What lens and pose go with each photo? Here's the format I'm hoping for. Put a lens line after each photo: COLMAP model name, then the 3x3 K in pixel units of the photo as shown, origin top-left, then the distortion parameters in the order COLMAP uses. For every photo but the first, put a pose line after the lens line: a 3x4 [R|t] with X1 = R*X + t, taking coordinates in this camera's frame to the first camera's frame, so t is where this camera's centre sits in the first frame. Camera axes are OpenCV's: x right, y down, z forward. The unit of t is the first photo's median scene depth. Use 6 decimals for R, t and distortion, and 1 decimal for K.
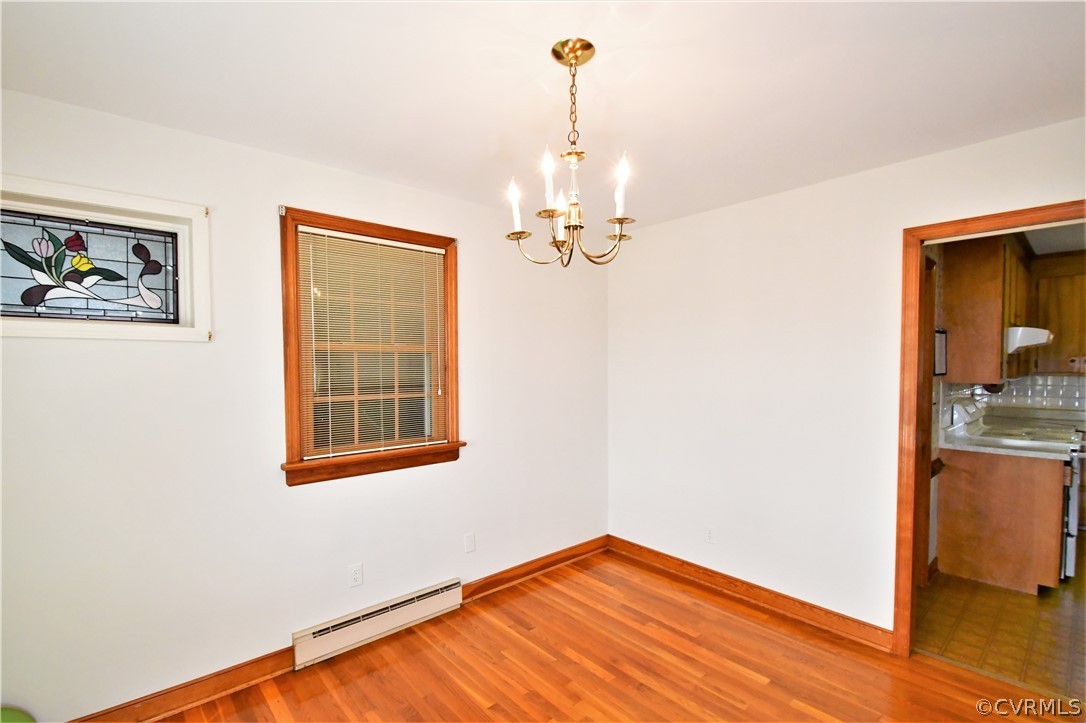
lens RADIAL K [[491.5, 0, 548.6], [0, 491.5, 368.8], [0, 0, 1]] dist [0.002683, -0.008244]
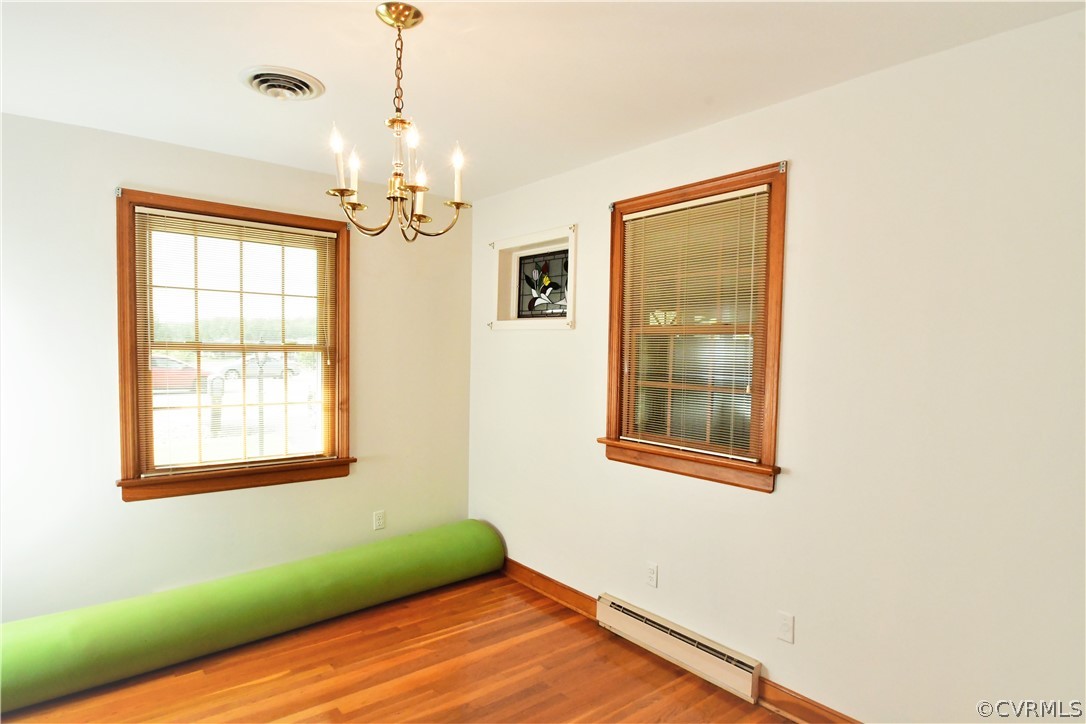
lens RADIAL K [[610.7, 0, 538.6], [0, 610.7, 367.3], [0, 0, 1]] dist [-0.027710, 0.000053]
pose [[-0.058023, 0.037627, -0.997606, 0.835937], [-0.027022, 0.998864, 0.039246, -0.013897], [0.997949, 0.029234, -0.056941, 0.924392]]
